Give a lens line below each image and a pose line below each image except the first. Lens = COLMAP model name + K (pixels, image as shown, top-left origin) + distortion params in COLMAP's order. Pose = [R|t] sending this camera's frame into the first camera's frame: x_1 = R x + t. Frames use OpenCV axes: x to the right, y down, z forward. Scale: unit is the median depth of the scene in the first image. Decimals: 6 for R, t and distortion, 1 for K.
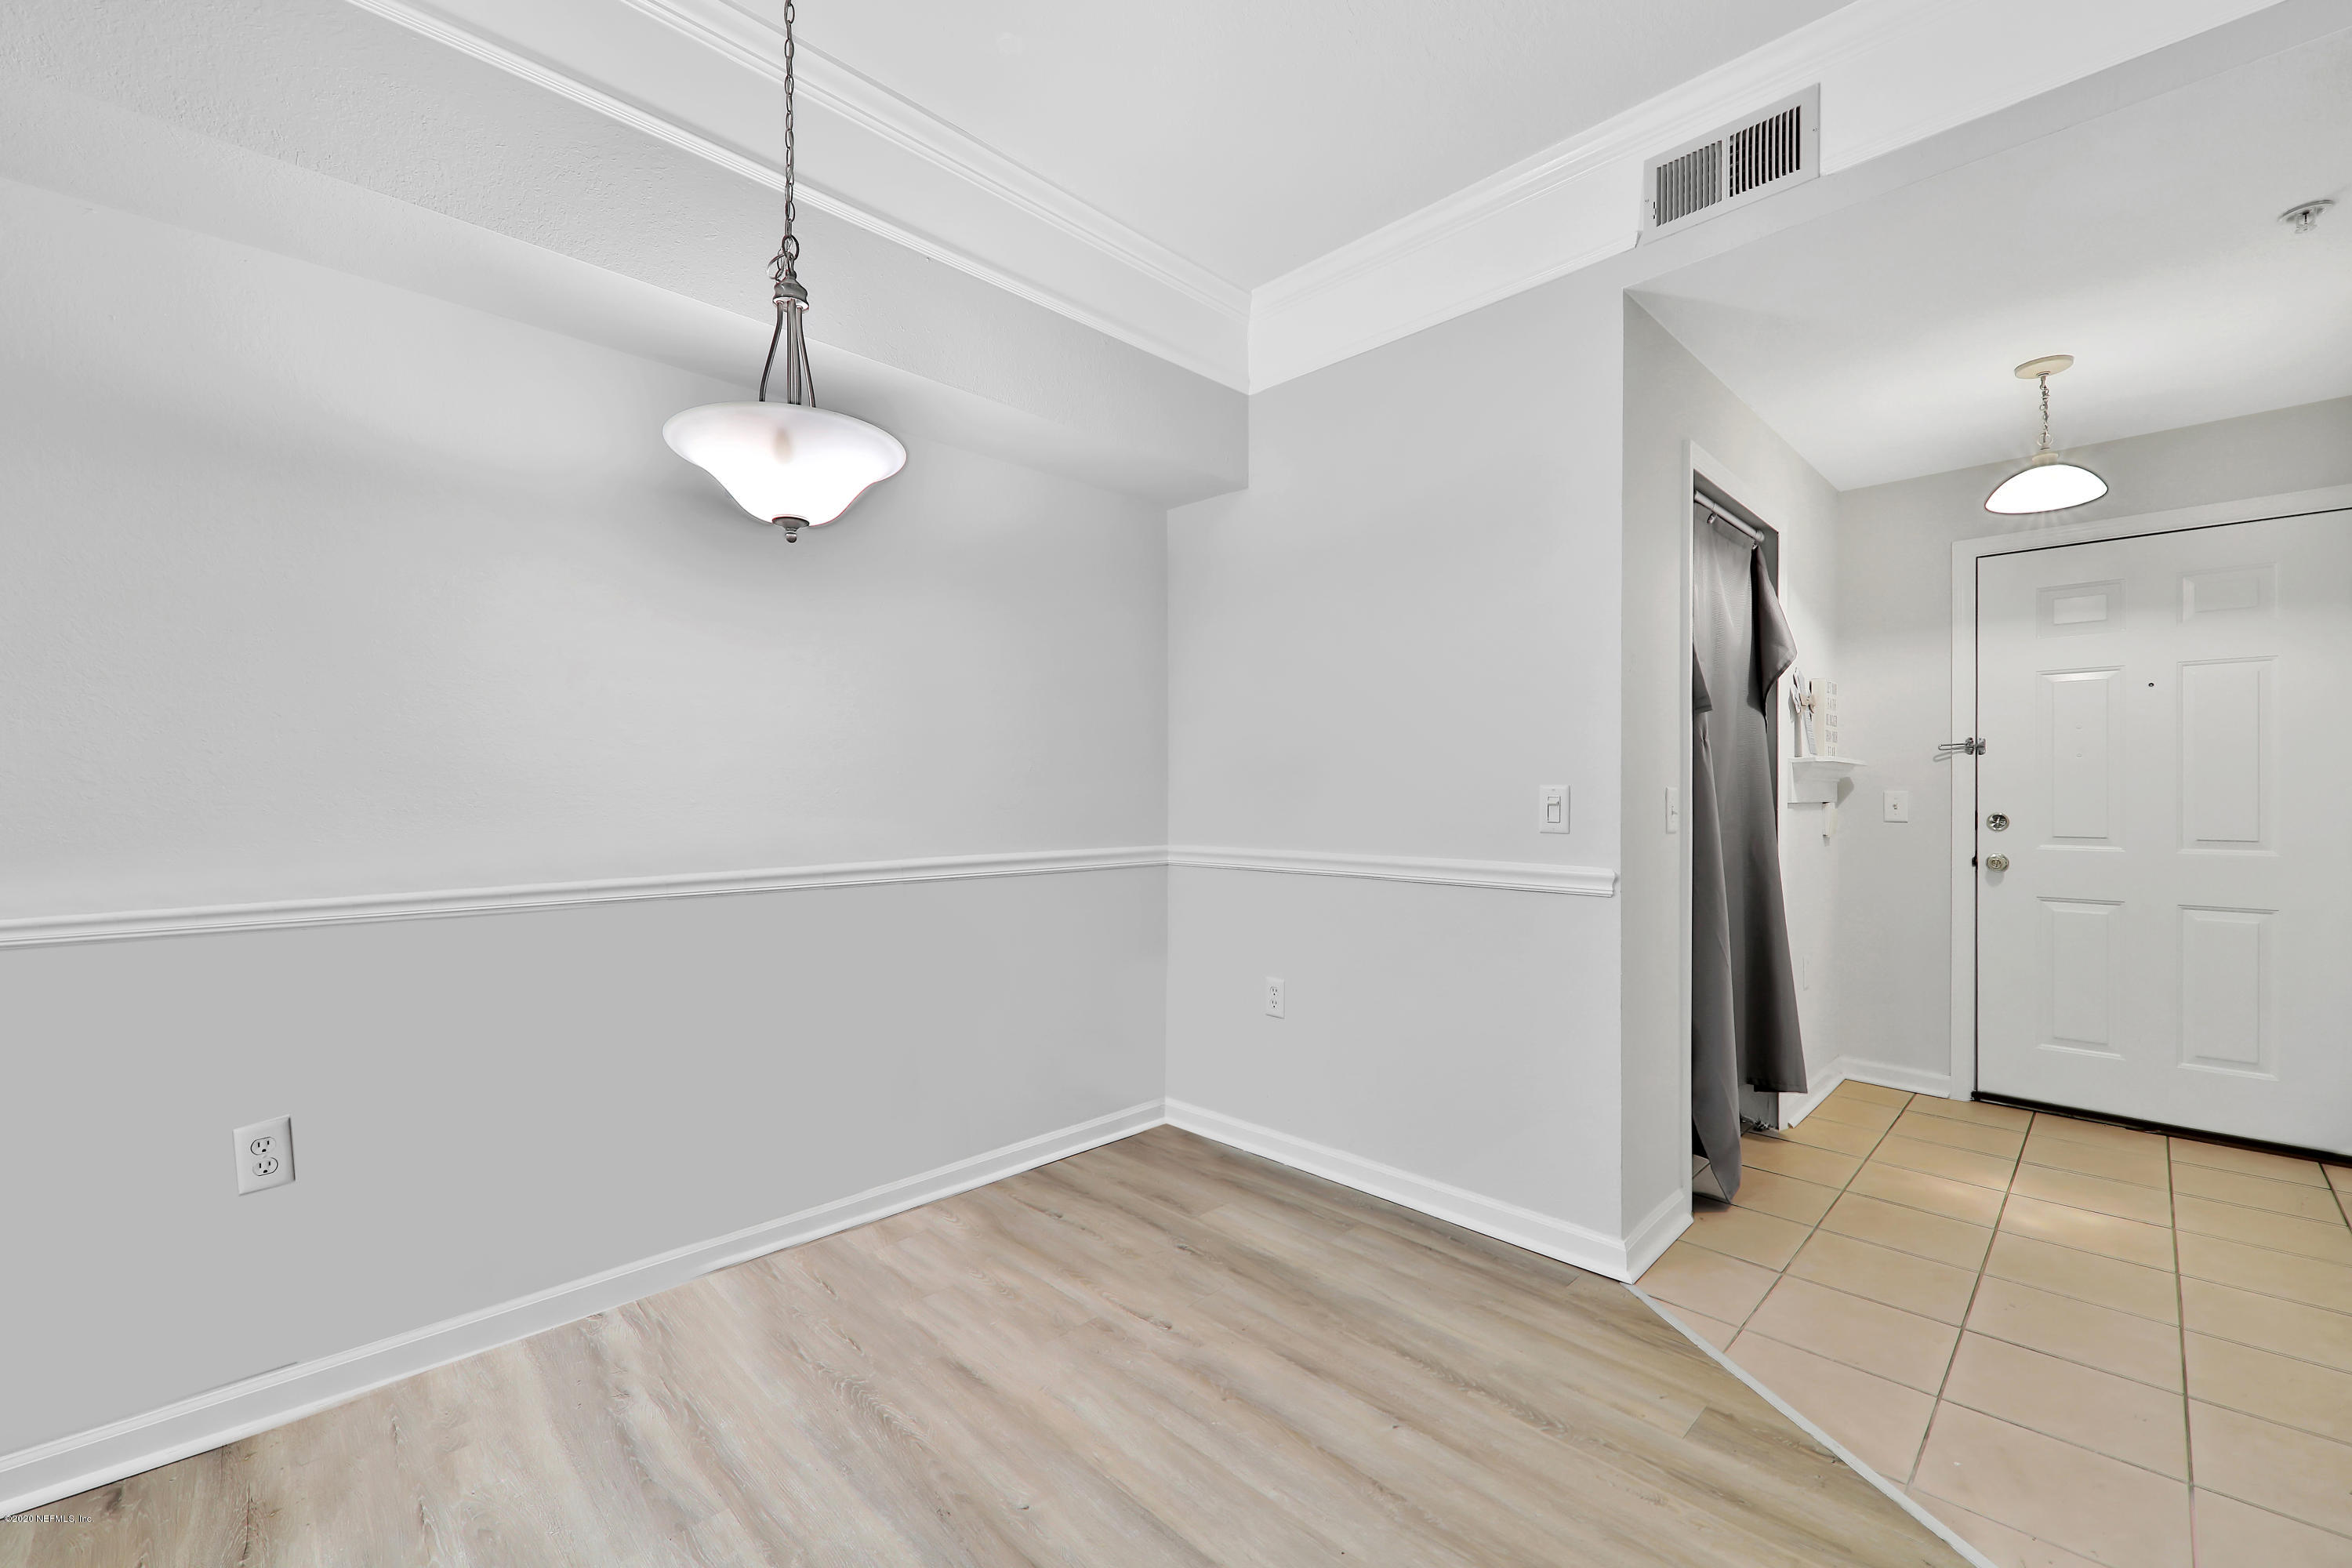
lens RADIAL K [[964.1, 0, 1173.5], [0, 964.1, 790.9], [0, 0, 1]] dist [0.003875, -0.002193]
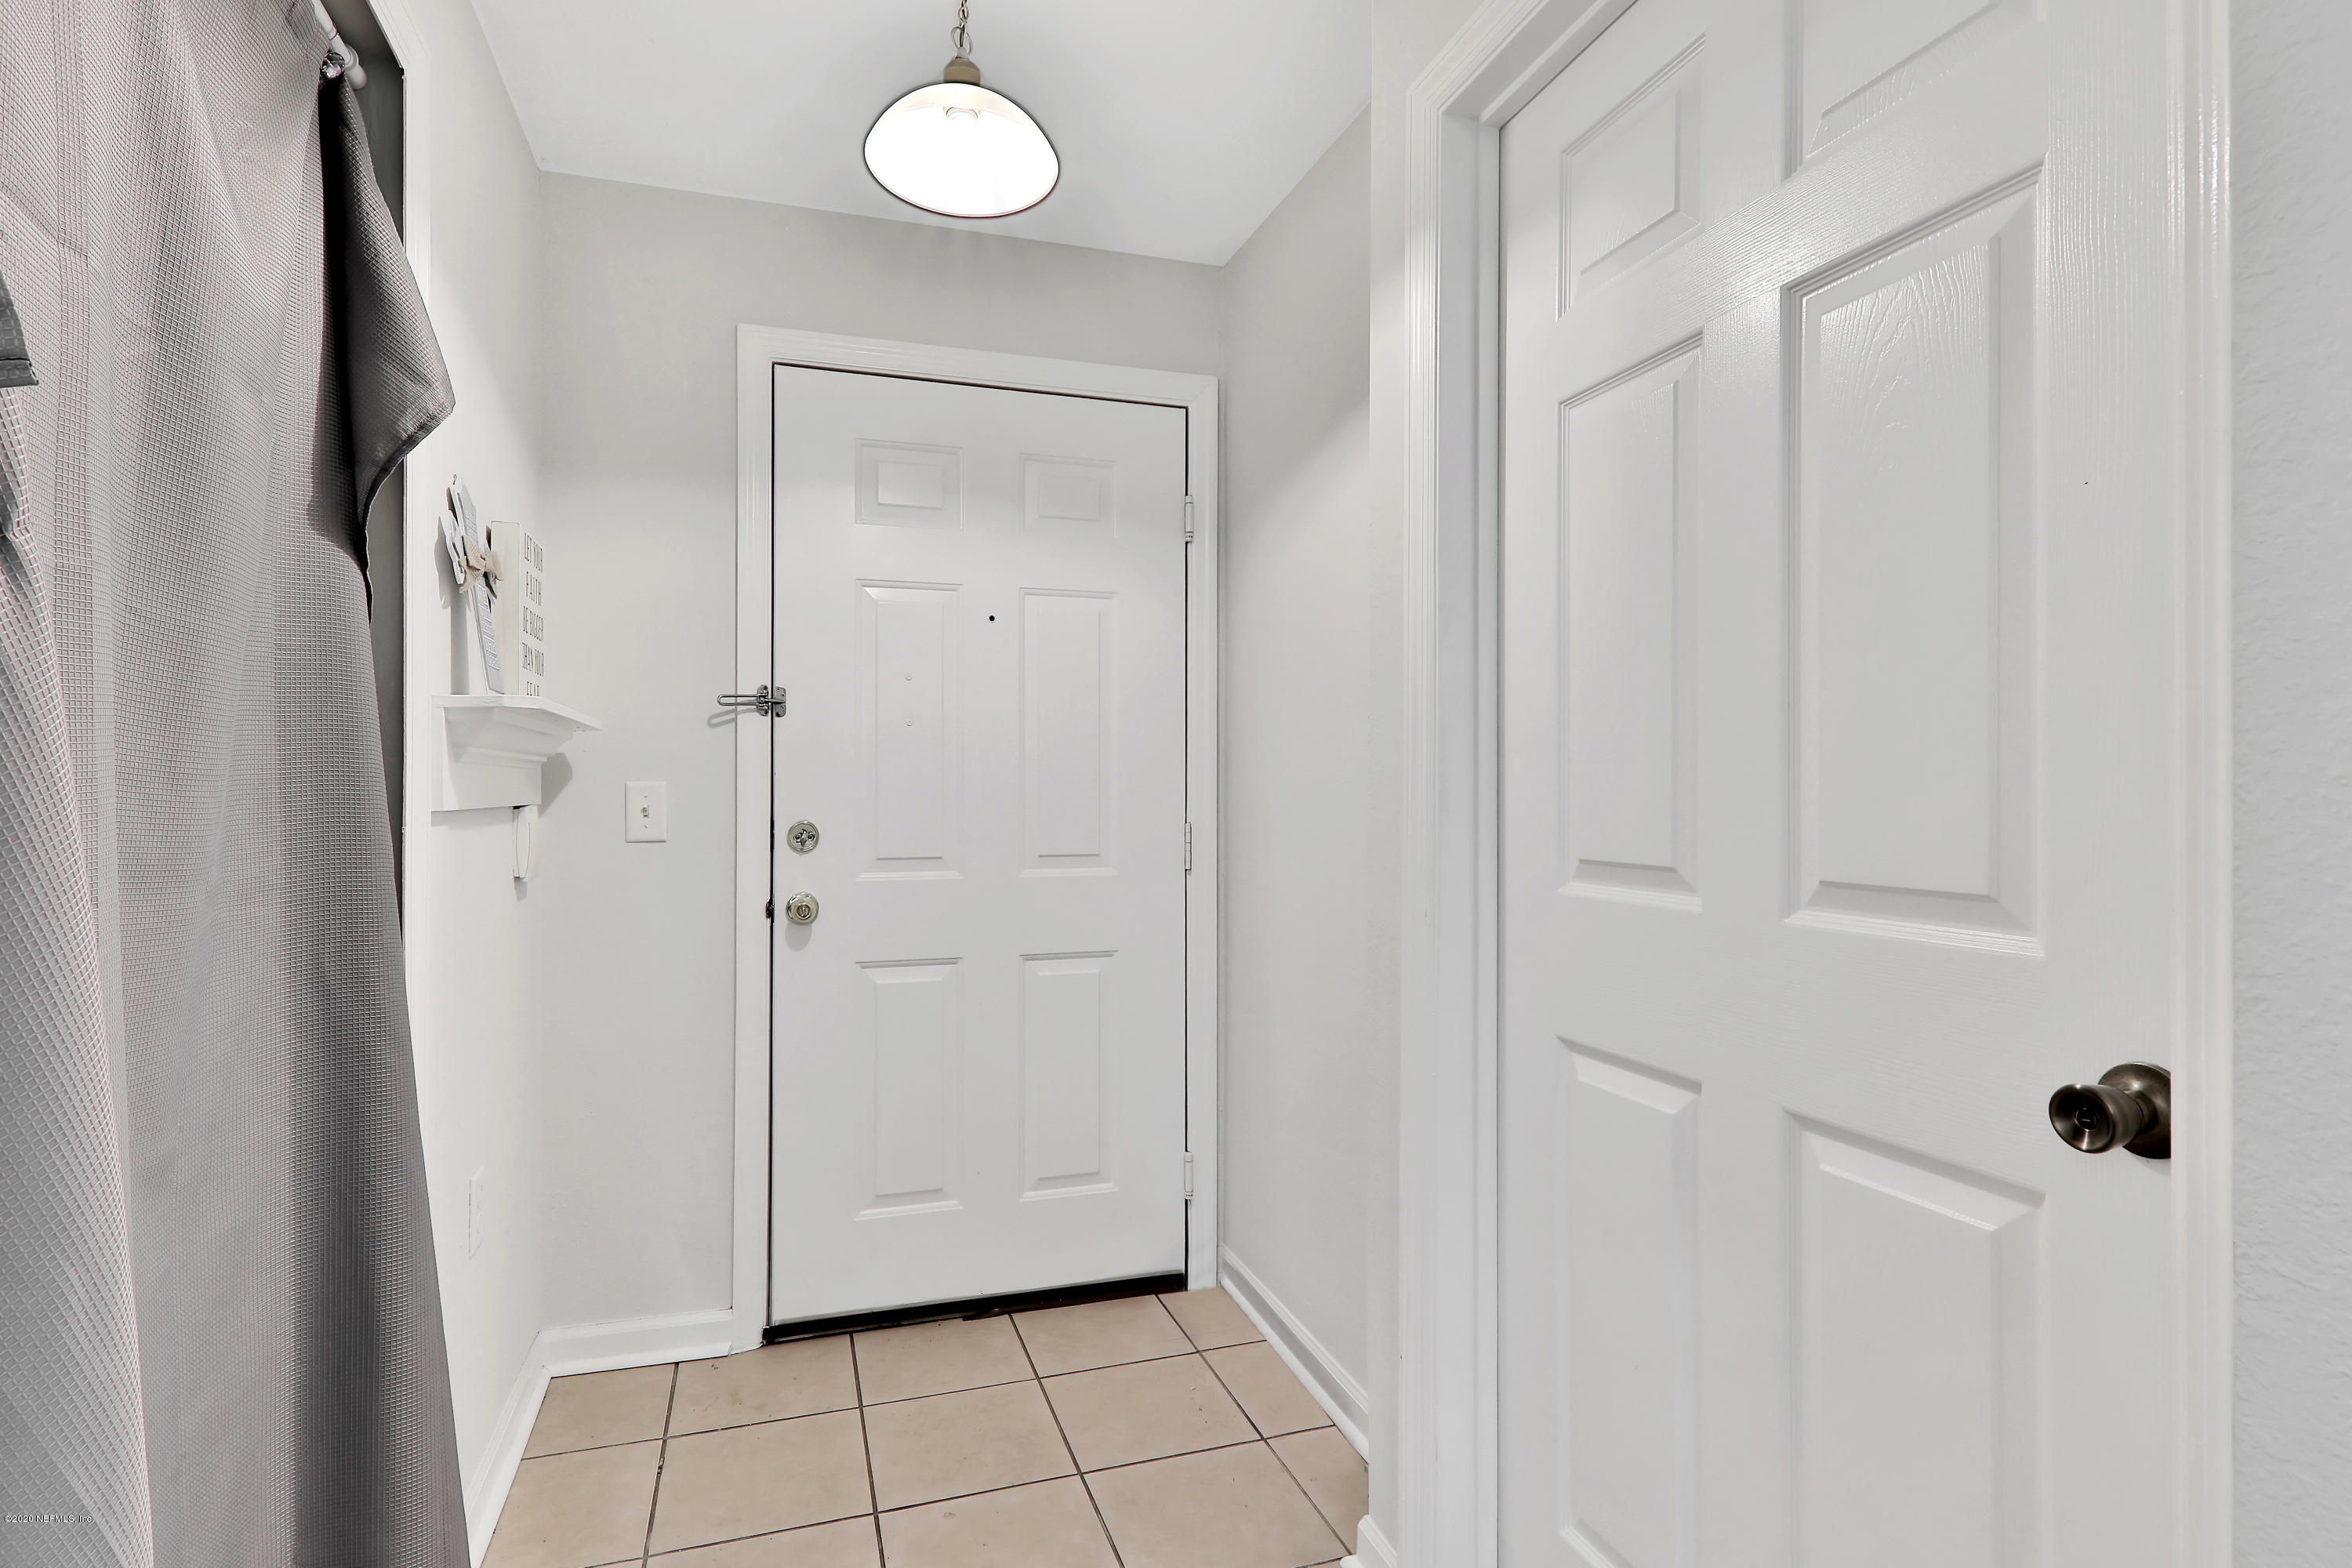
lens RADIAL K [[1199.5, 0, 1166.7], [0, 1199.5, 786.4], [0, 0, 1]] dist [0.012924, 0.000688]
pose [[0.445960, -0.001333, 0.895052, 0.320459], [-0.002566, 0.999993, 0.002768, 0.000025], [-0.895049, -0.003531, 0.445954, 0.498761]]
